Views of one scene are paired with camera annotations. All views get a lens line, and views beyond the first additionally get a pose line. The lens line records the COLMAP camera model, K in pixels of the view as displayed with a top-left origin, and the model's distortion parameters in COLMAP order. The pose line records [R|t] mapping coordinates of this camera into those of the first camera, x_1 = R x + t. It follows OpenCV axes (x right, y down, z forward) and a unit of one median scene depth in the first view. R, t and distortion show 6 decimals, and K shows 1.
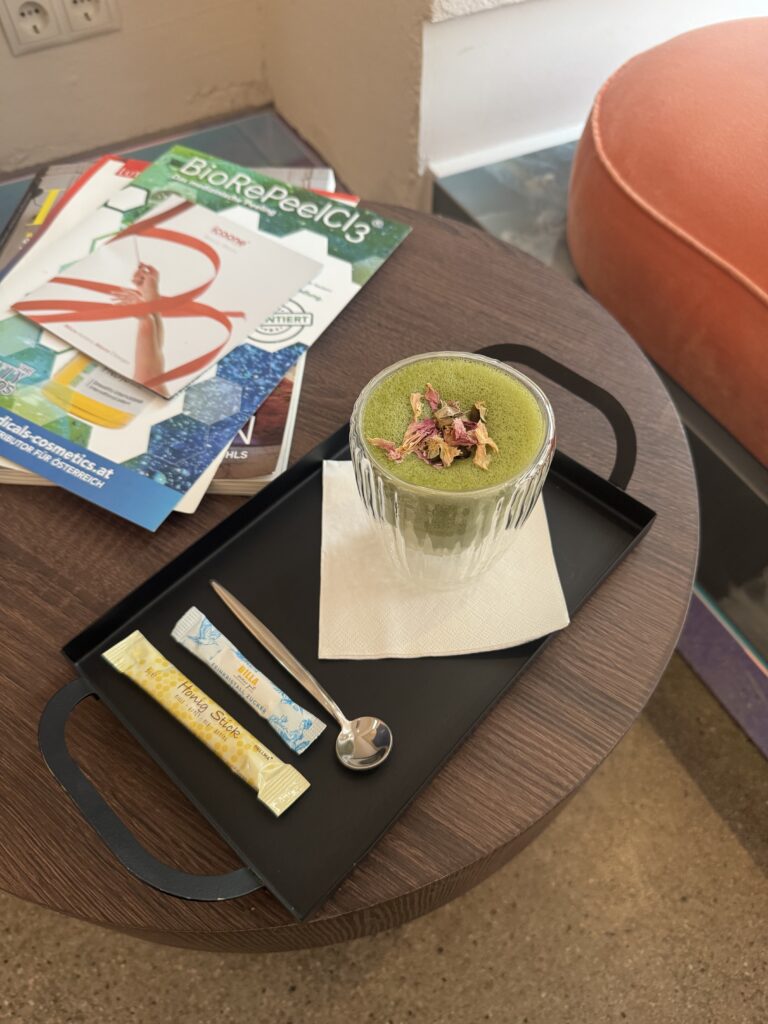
lens RADIAL K [[713.3, 0, 384.0], [0, 713.3, 512.0], [0, 0, 1]] dist [0.116538, -0.181520]
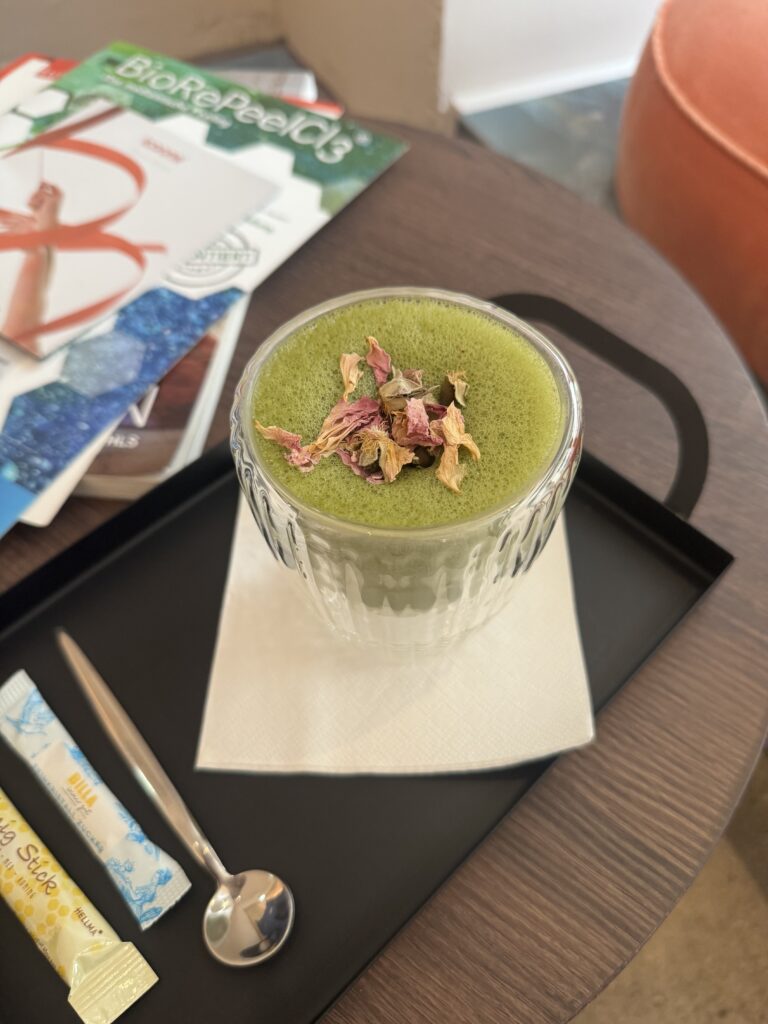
lens RADIAL K [[731.5, 0, 384.8], [0, 731.5, 507.9], [0, 0, 1]] dist [-0.017524, 0.001522]
pose [[0.998191, 0.041577, -0.043439, 0.080405], [-0.040763, 0.998979, 0.019465, -0.038986], [0.044204, -0.017659, 0.998866, 0.301306]]
